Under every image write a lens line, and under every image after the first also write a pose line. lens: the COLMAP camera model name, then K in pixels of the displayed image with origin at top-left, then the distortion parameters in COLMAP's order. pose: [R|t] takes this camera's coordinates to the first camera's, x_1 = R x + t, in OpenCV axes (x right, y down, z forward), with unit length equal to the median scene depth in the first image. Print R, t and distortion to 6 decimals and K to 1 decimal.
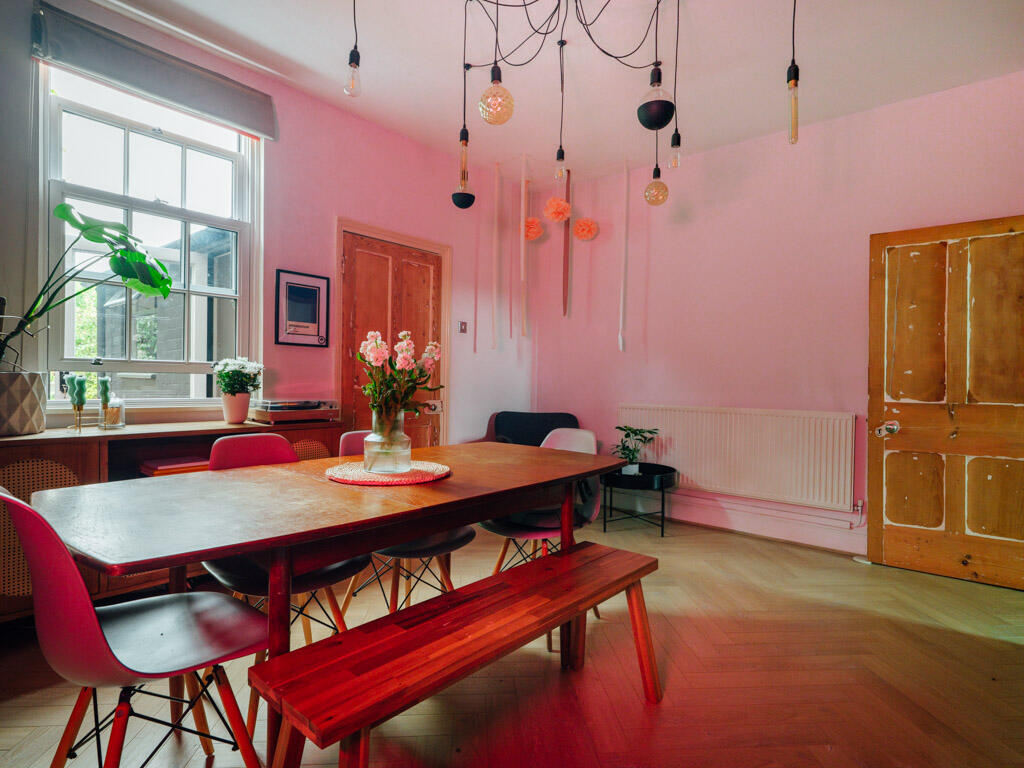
lens RADIAL K [[544.0, 0, 512.0], [0, 544.0, 384.0], [0, 0, 1]] dist [0.003687, -0.000421]
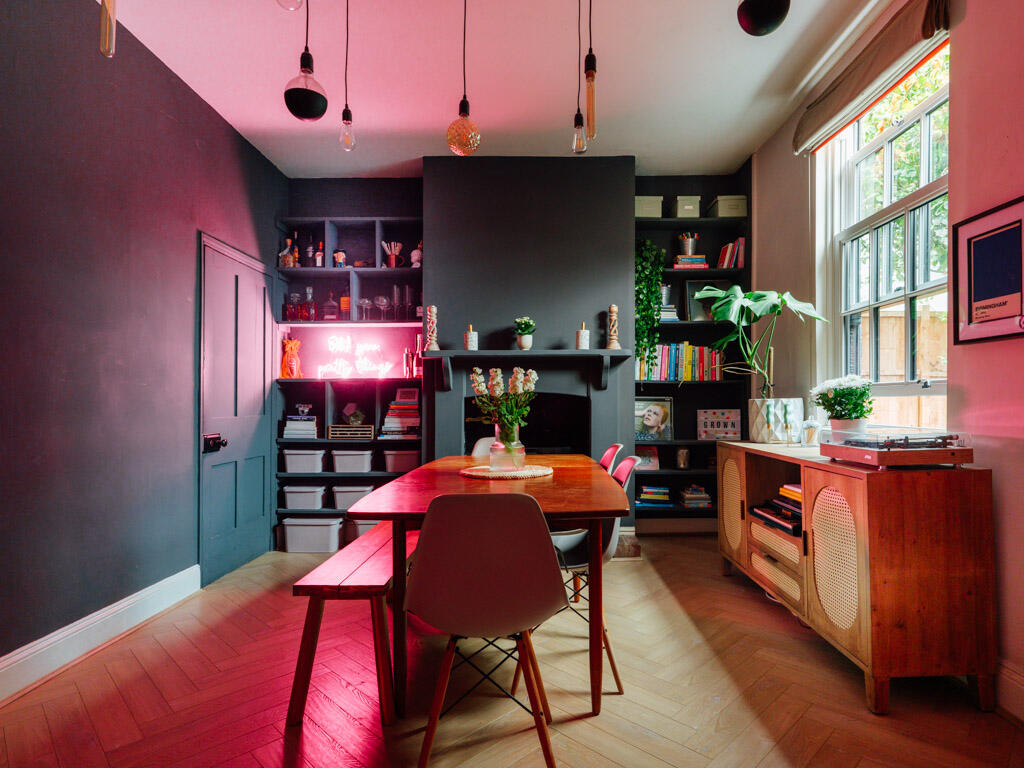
lens RADIAL K [[565.7, 0, 519.5], [0, 565.7, 407.1], [0, 0, 1]] dist [0.004737, -0.000409]
pose [[-0.772396, -0.013123, -0.635006, 0.339461], [-0.020003, 0.999793, 0.003669, 0.005032], [0.634826, 0.015535, -0.772499, 1.100702]]
